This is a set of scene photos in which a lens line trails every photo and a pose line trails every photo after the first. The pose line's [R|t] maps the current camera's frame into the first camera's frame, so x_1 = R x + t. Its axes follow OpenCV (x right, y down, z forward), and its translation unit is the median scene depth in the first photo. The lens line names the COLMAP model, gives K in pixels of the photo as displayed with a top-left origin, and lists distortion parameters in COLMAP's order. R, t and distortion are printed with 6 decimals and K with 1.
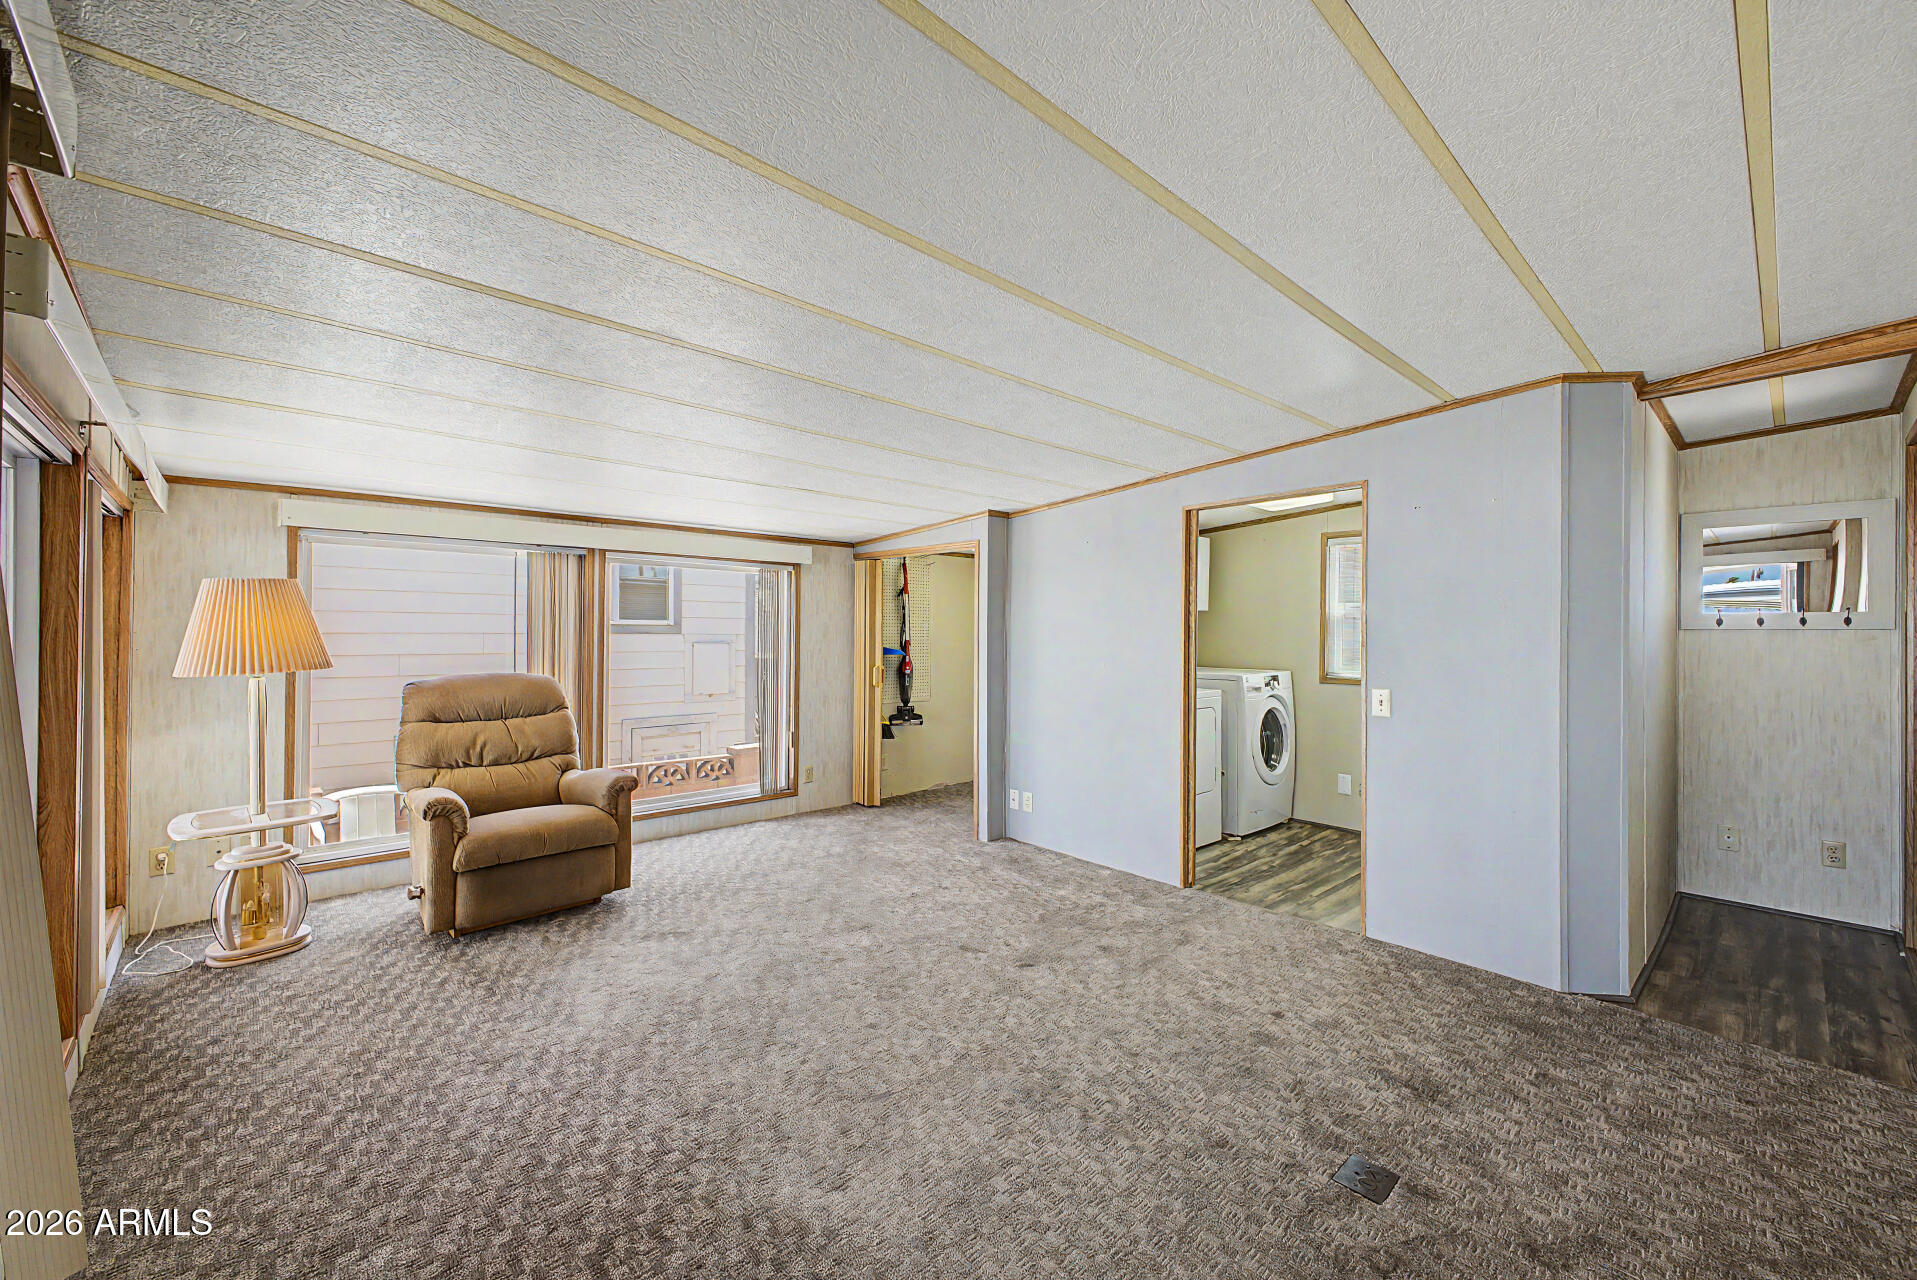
lens RADIAL K [[761.5, 0, 956.4], [0, 761.5, 638.0], [0, 0, 1]] dist [0.008924, -0.000878]
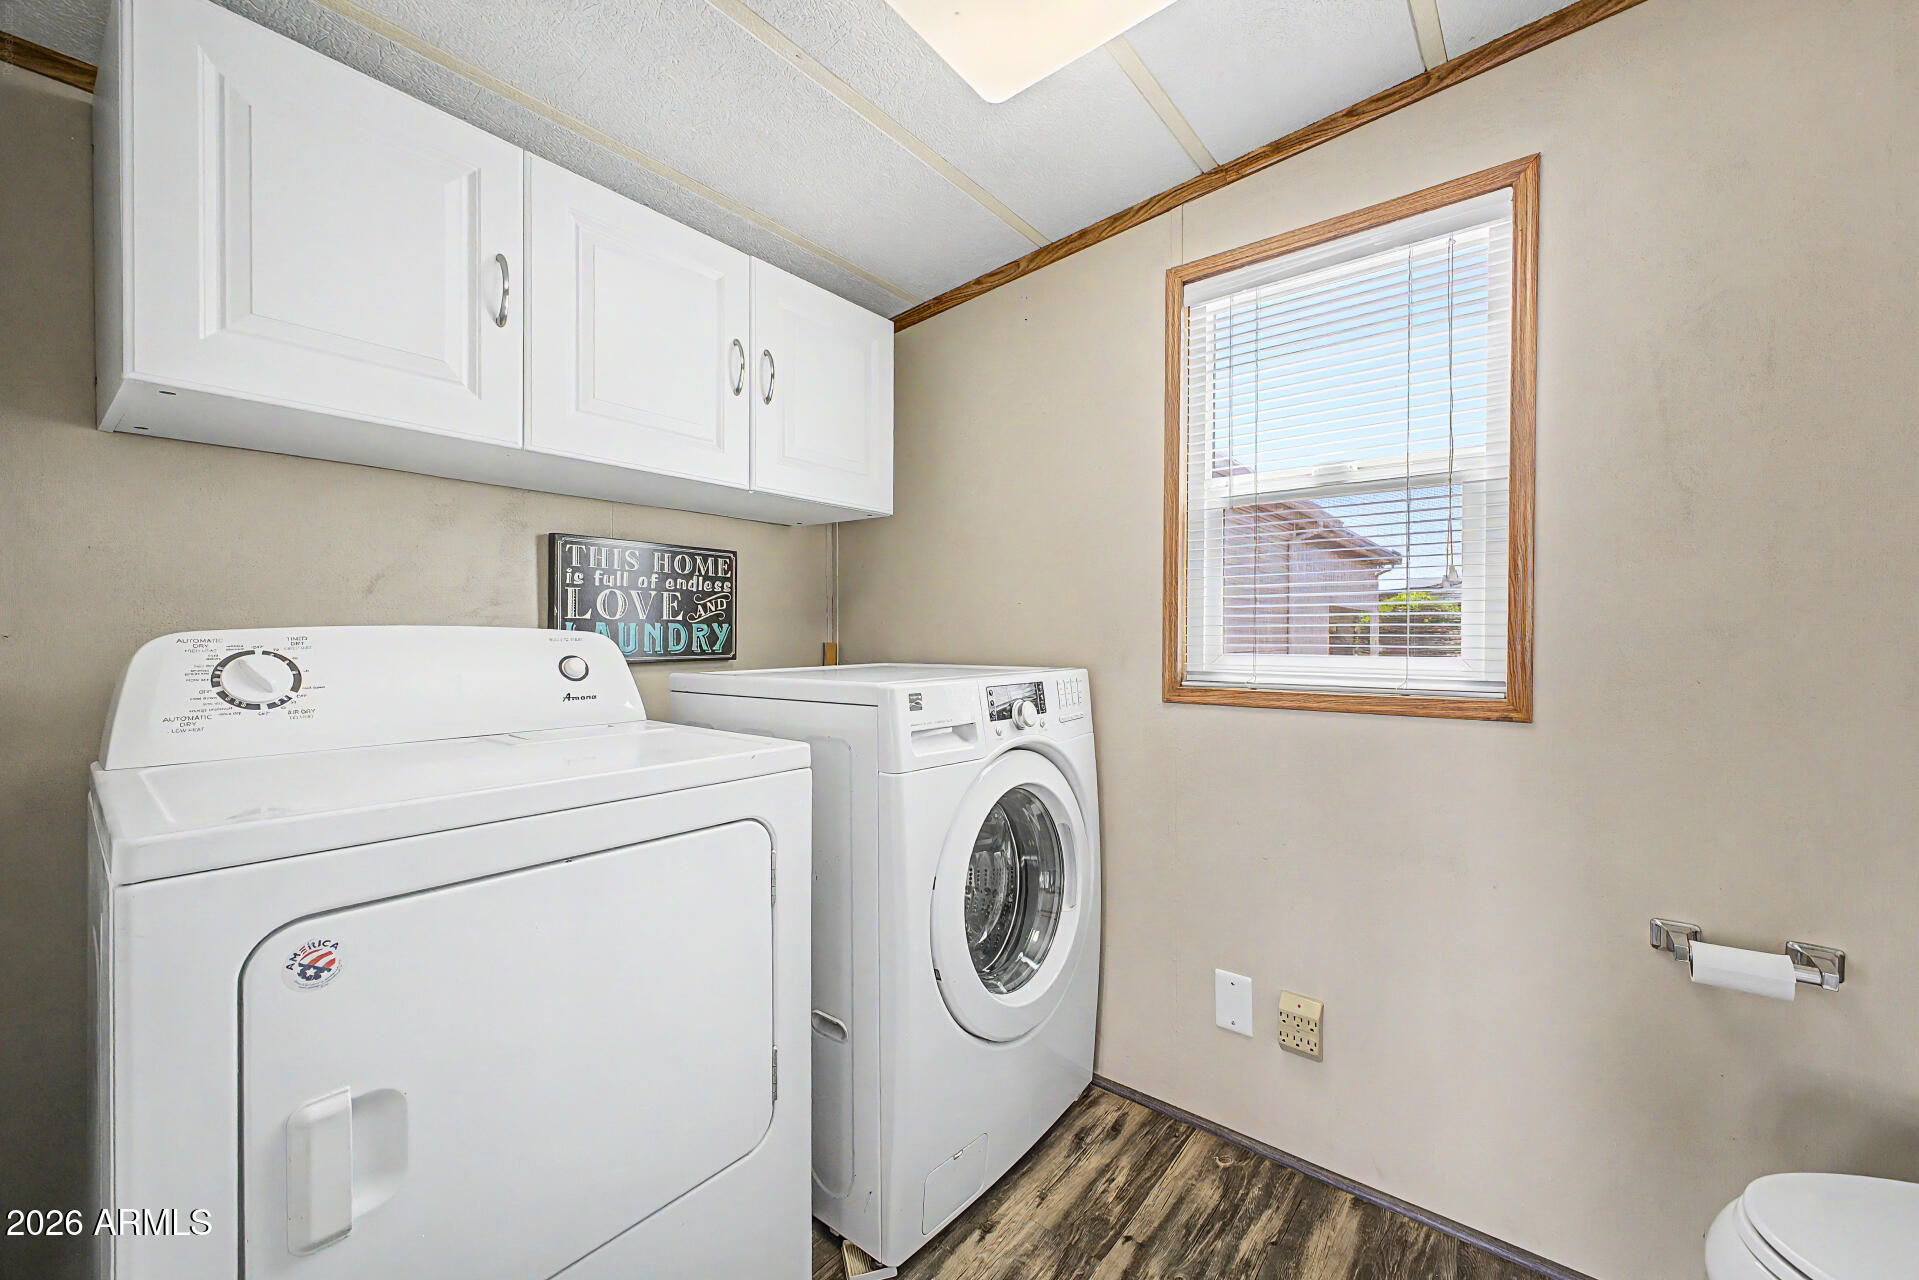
lens RADIAL K [[762.3, 0, 960.6], [0, 762.3, 647.9], [0, 0, 1]] dist [0.008924, -0.000878]
pose [[0.989578, -0.000693, 0.143994, 0.339385], [0.002355, 0.999933, -0.011369, 0.036923], [-0.143977, 0.011589, 0.989513, 0.679414]]
